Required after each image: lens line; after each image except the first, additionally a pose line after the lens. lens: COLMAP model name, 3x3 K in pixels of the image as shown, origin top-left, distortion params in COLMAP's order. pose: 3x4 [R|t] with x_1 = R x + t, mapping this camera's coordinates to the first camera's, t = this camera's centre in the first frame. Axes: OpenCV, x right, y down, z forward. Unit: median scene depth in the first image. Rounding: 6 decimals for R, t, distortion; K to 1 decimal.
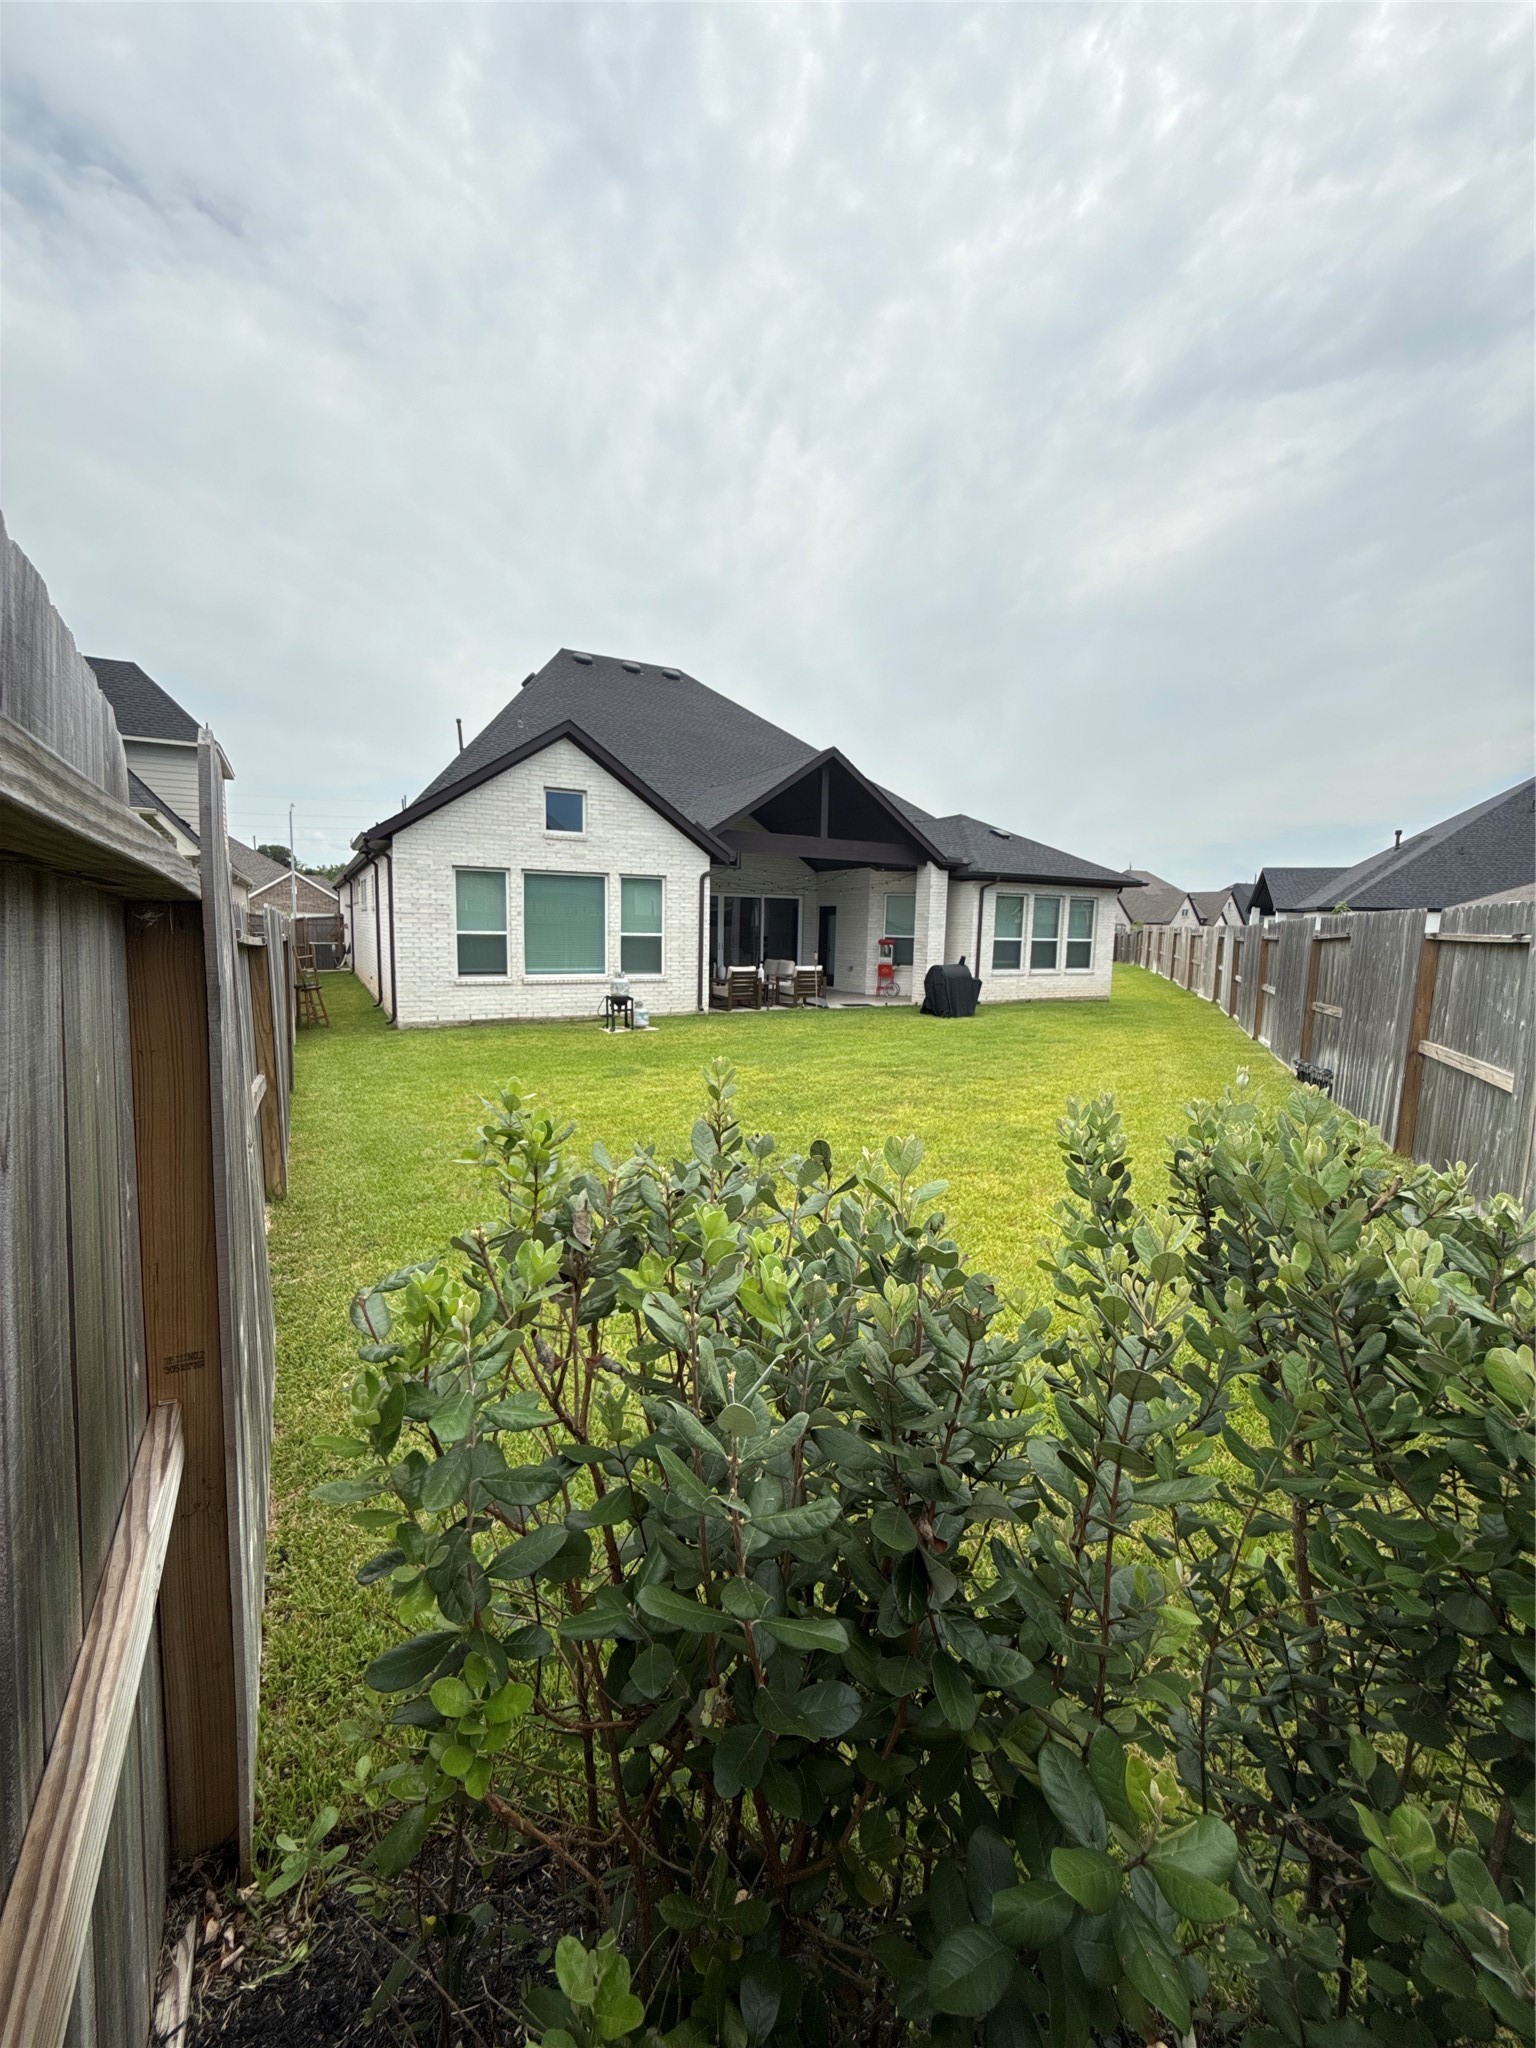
lens RADIAL K [[832.1, 0, 768.0], [0, 832.1, 1024.0], [0, 0, 1]] dist [-0.000199, -0.000354]
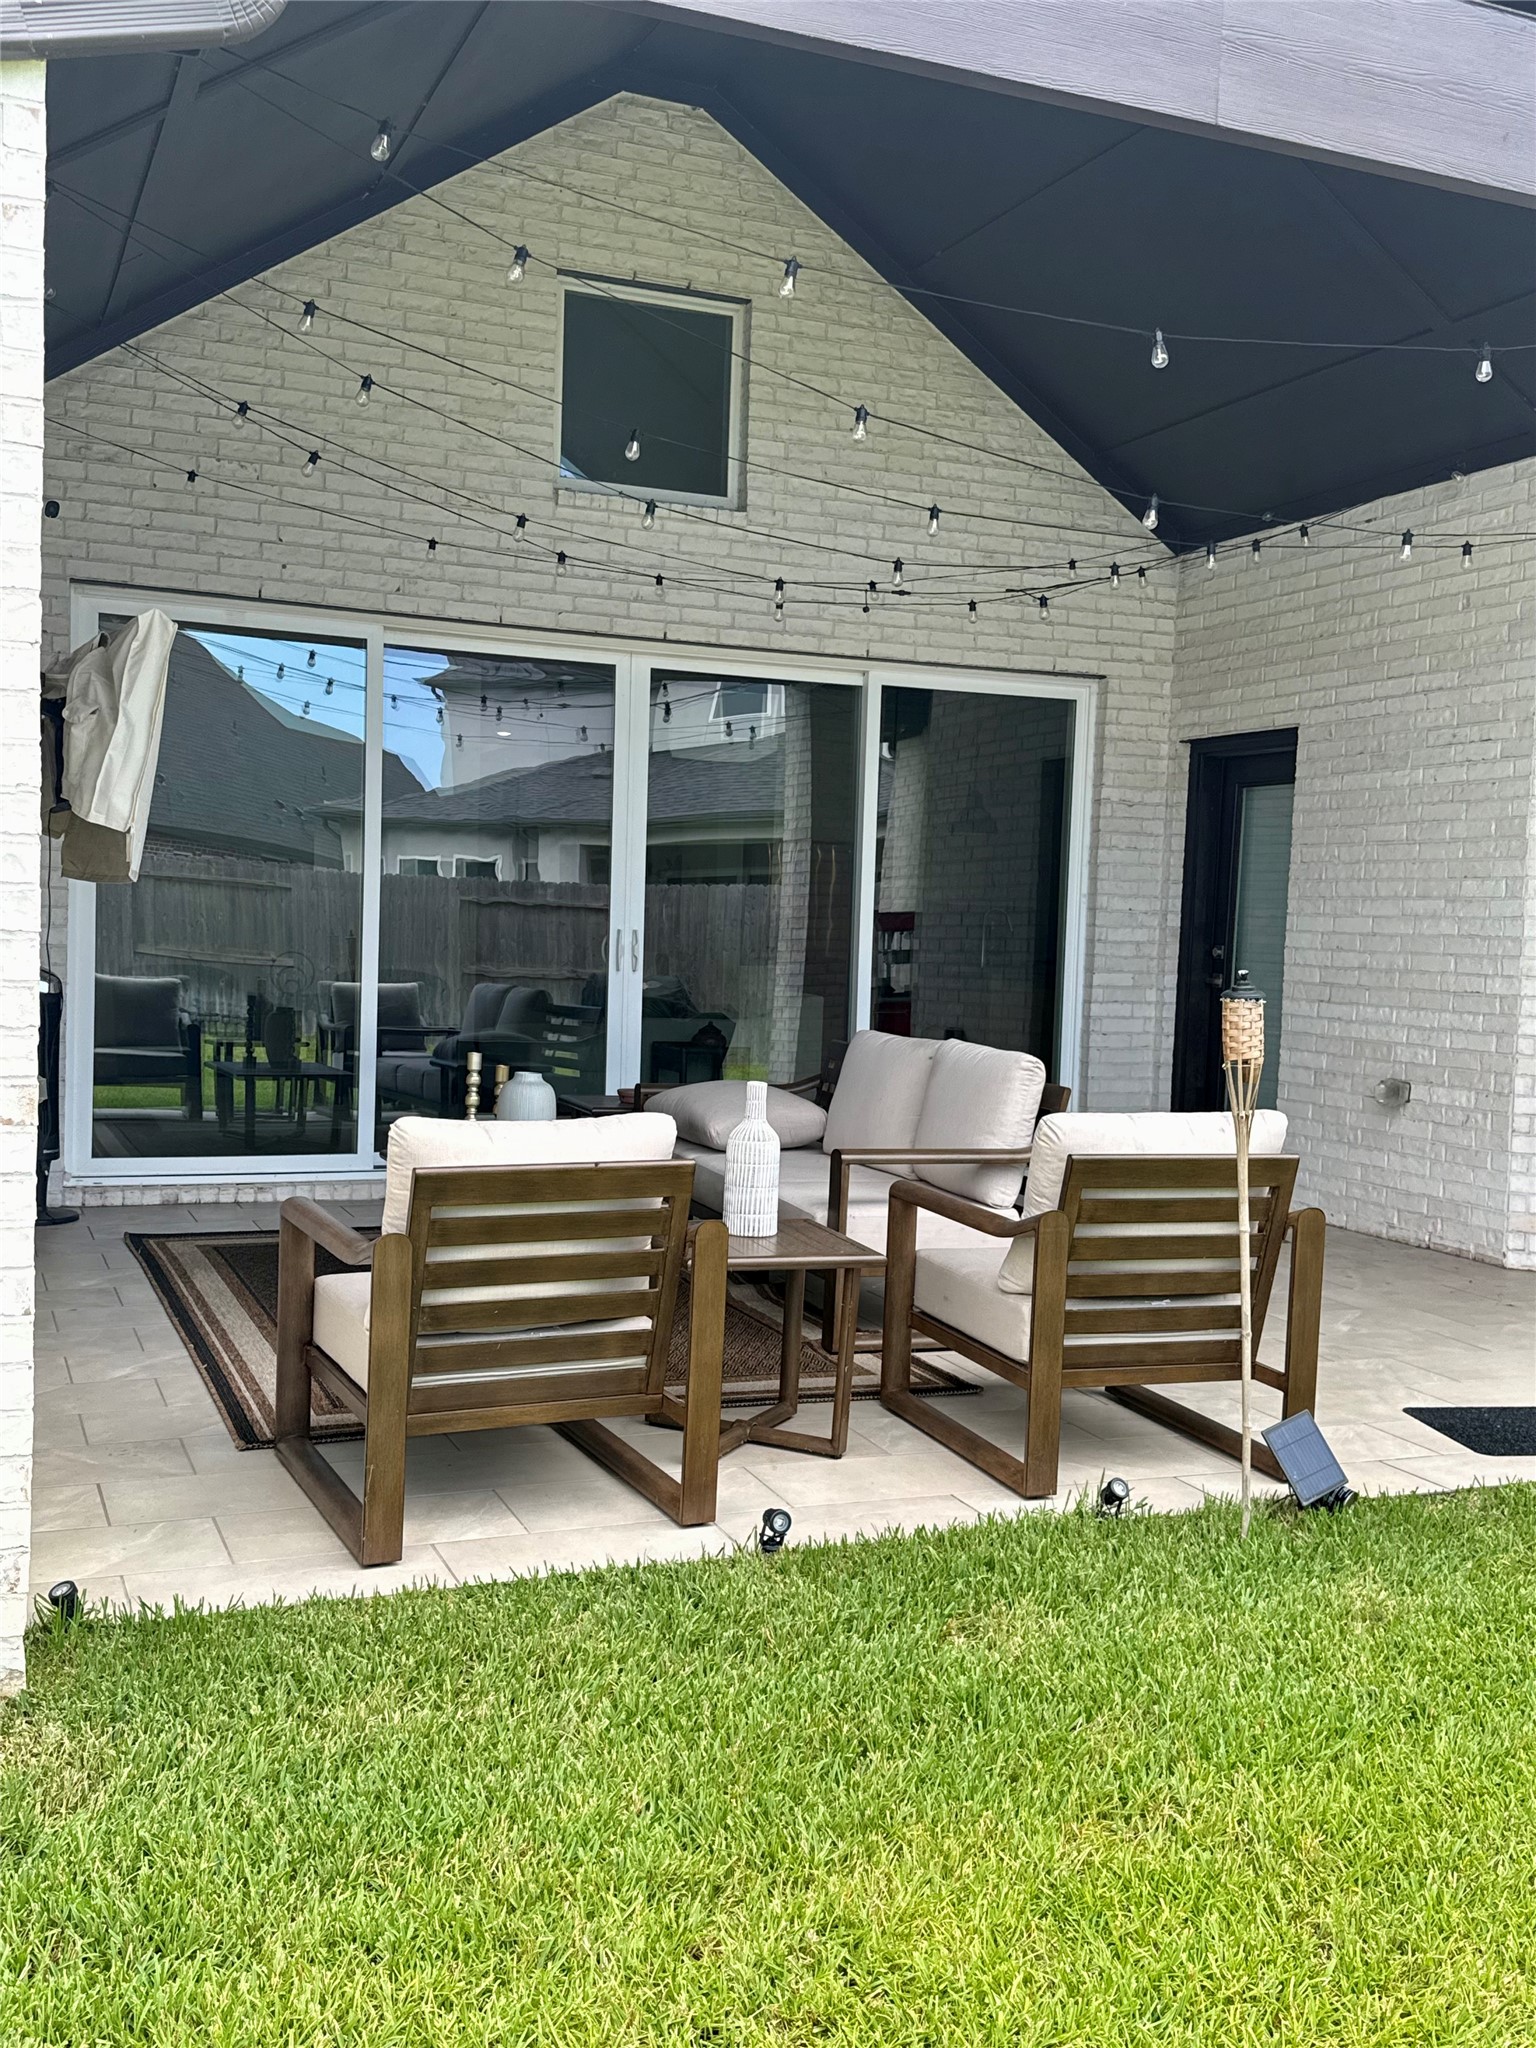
lens RADIAL K [[1972.1, 0, 759.6], [0, 1972.1, 1029.0], [0, 0, 1]] dist [0.210332, -0.491574]
pose [[0.993177, 0.018667, -0.115113, 0.024476], [-0.026678, 0.997298, -0.068449, -0.059385], [0.113524, 0.071053, 0.990991, 0.715361]]
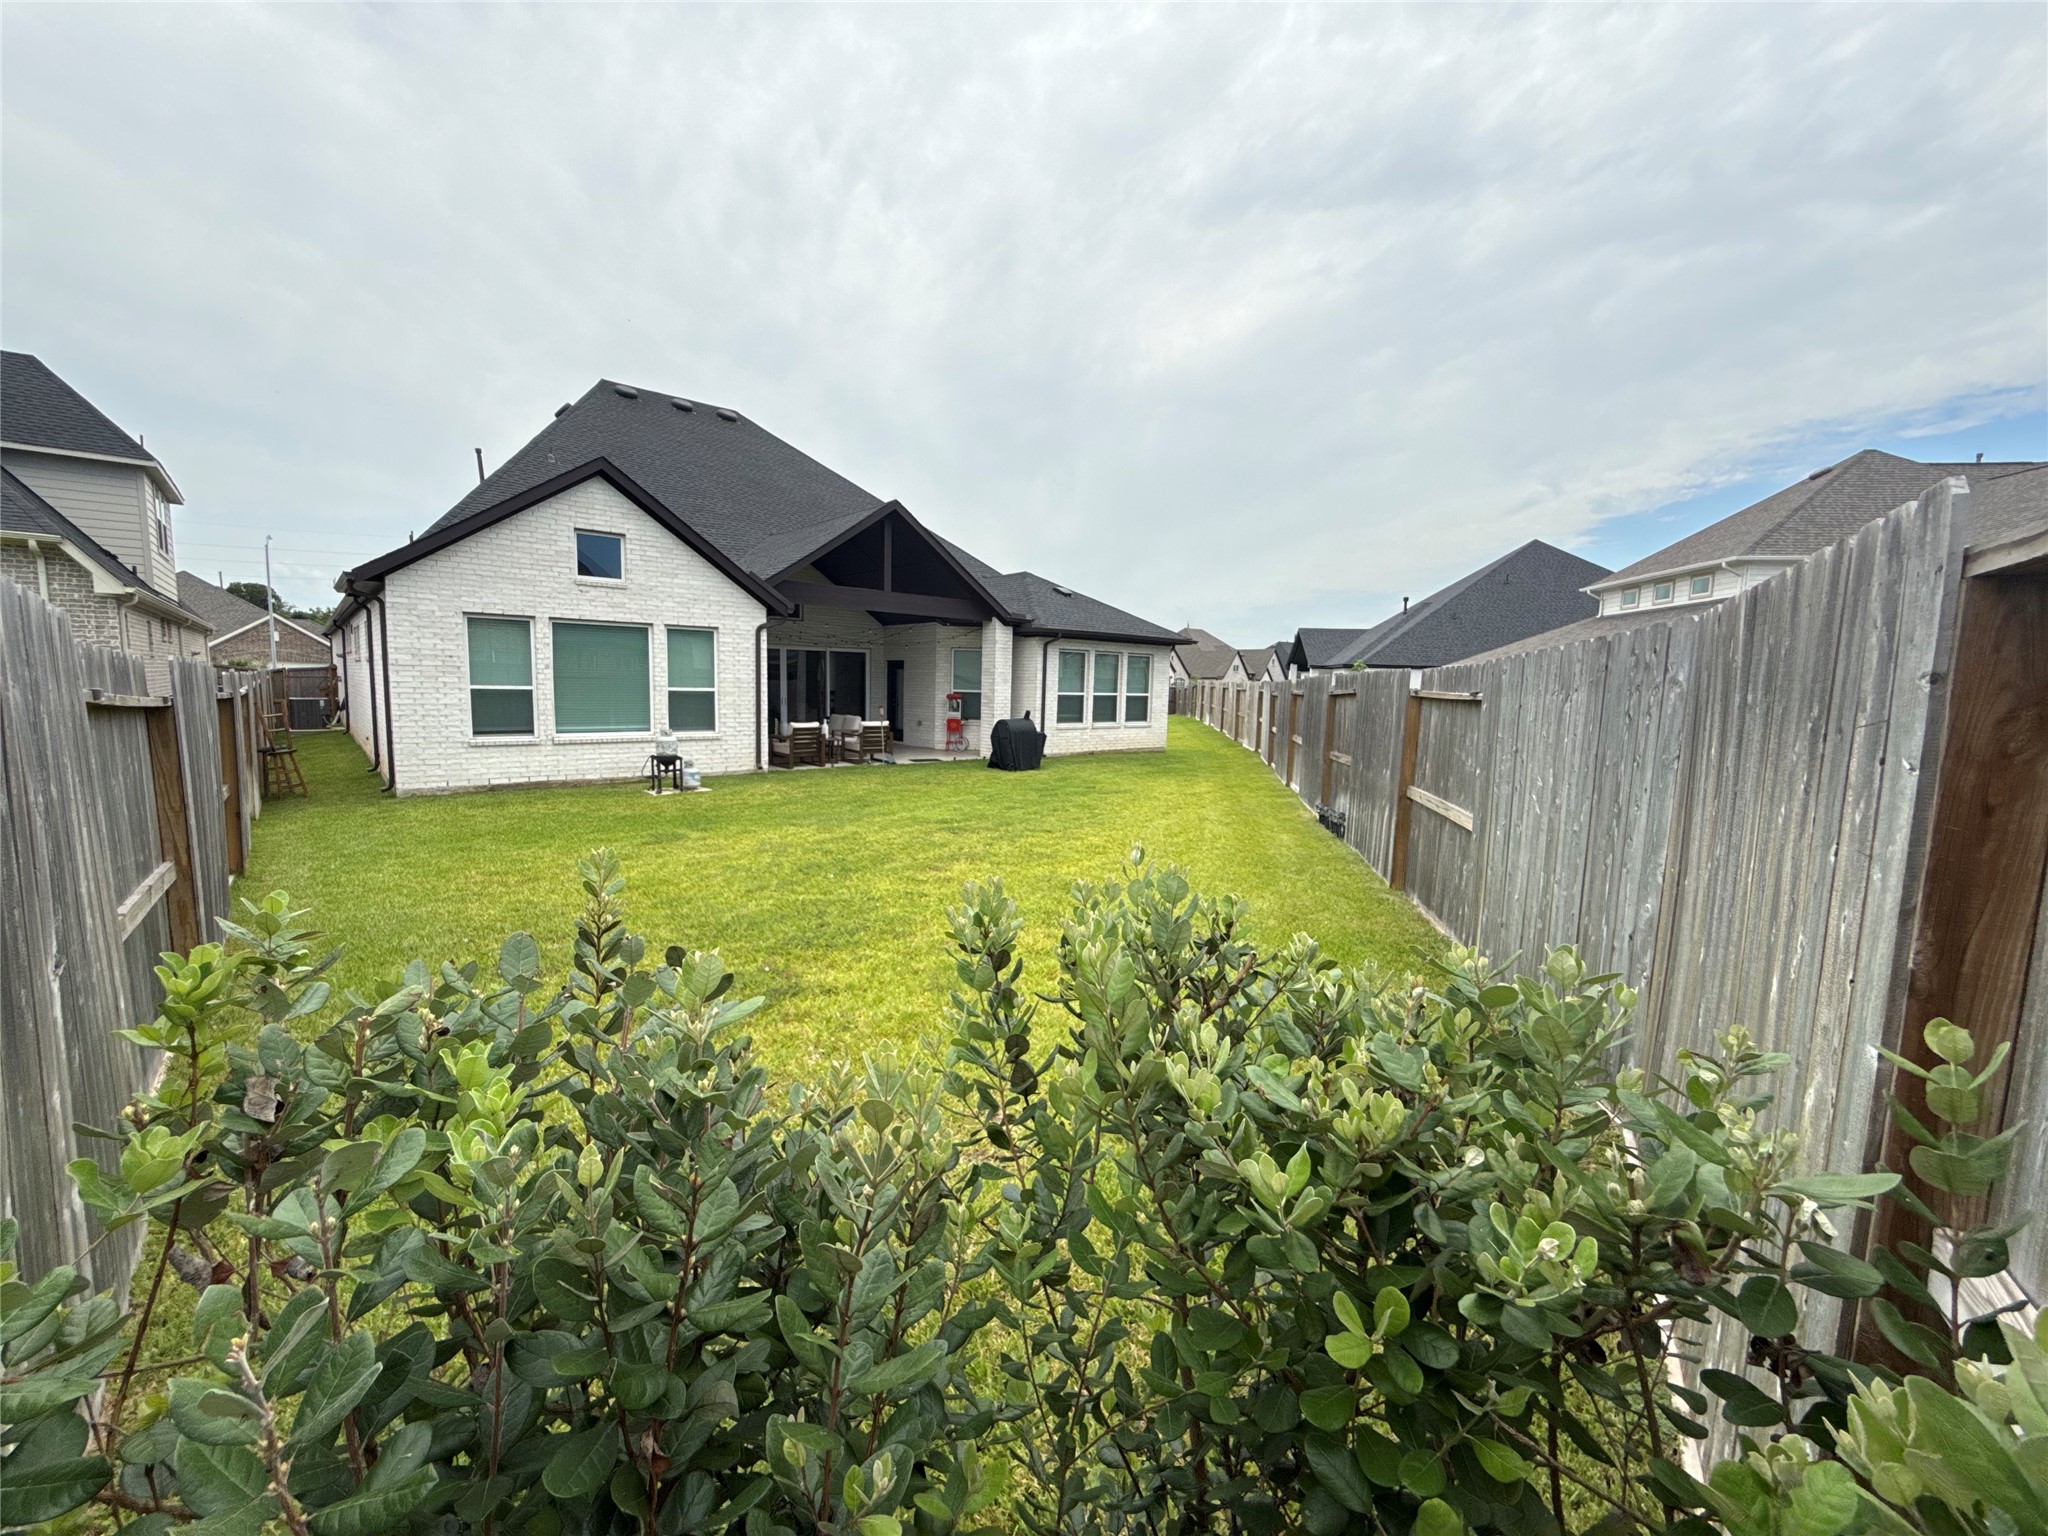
lens RADIAL K [[832.1, 0, 1022.3], [0, 832.1, 772.4], [0, 0, 1]] dist [-0.000199, -0.000354]
pose [[0.977938, -0.020281, 0.207909, 0.013551], [0.021568, 0.999760, -0.003922, -0.001744], [-0.207779, 0.008320, 0.978140, 0.003541]]
